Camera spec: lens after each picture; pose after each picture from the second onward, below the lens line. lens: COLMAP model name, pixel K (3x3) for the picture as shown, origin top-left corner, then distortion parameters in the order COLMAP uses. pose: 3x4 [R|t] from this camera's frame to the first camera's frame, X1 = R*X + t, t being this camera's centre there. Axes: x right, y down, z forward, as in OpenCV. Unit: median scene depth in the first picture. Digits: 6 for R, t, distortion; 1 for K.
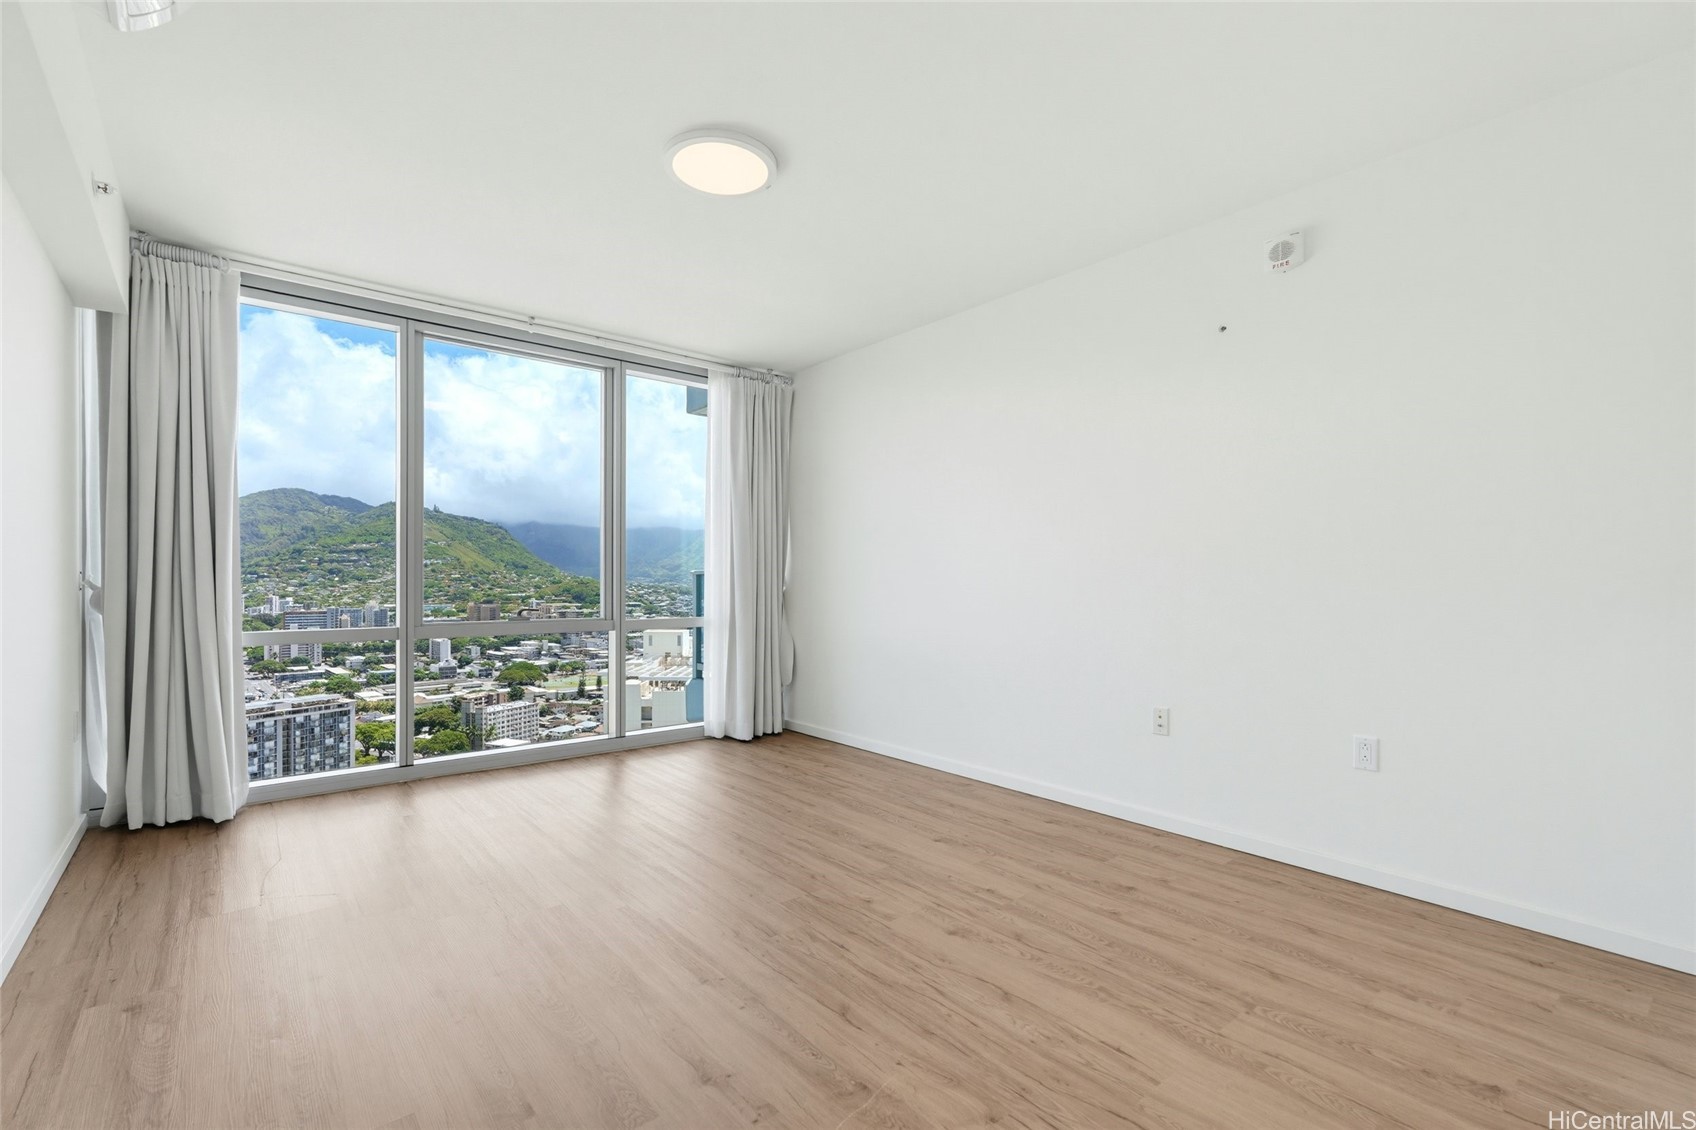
lens RADIAL K [[750.2, 0, 849.9], [0, 750.2, 579.7], [0, 0, 1]] dist [0.002165, 0.000299]
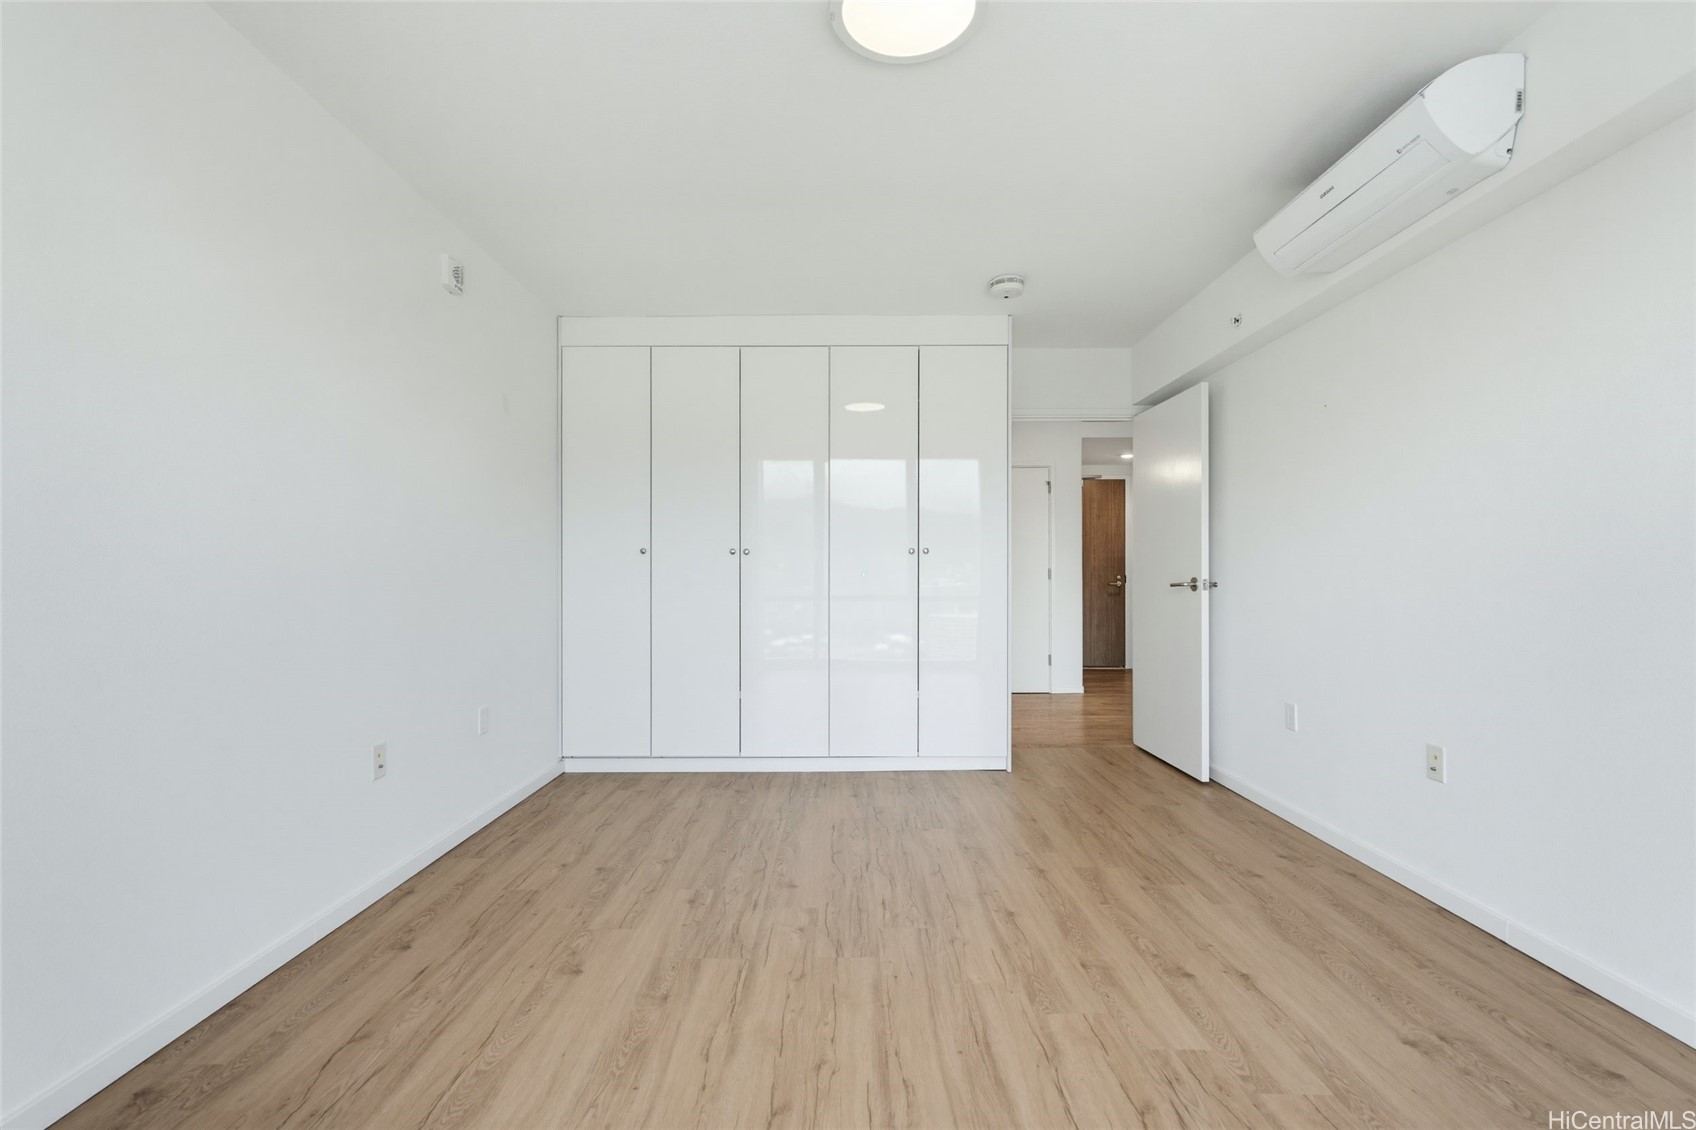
lens RADIAL K [[765.7, 0, 847.6], [0, 765.7, 572.9], [0, 0, 1]] dist [0.002034, 0.000083]
pose [[-0.764788, 0.000597, 0.644282, -0.624894], [0.001676, 0.999998, 0.001062, -0.013666], [-0.644280, 0.001892, -0.764787, 1.670003]]
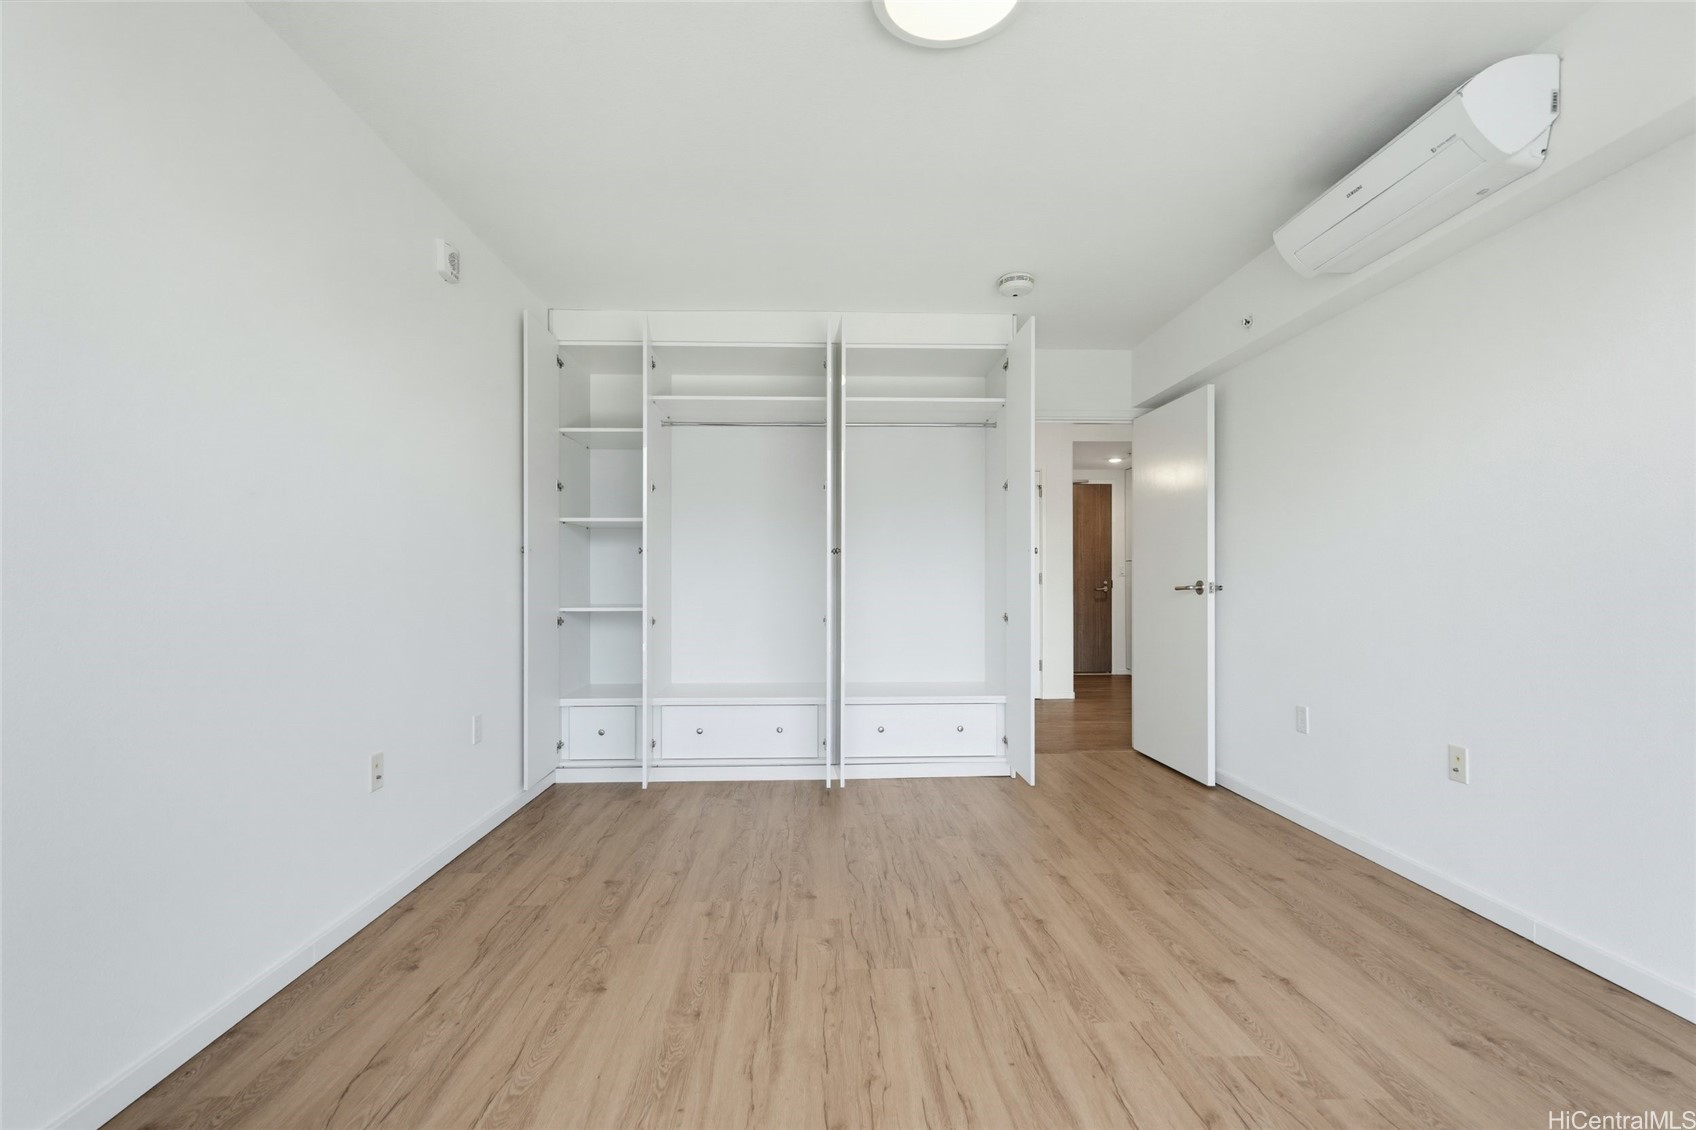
lens RADIAL K [[777.1, 0, 848.4], [0, 777.1, 580.7], [0, 0, 1]] dist [0.002154, 0.000244]
pose [[-0.789585, -0.001033, 0.613641, -0.561717], [0.000838, 0.999996, 0.002761, -0.006402], [-0.613641, 0.002694, -0.789581, 1.702247]]
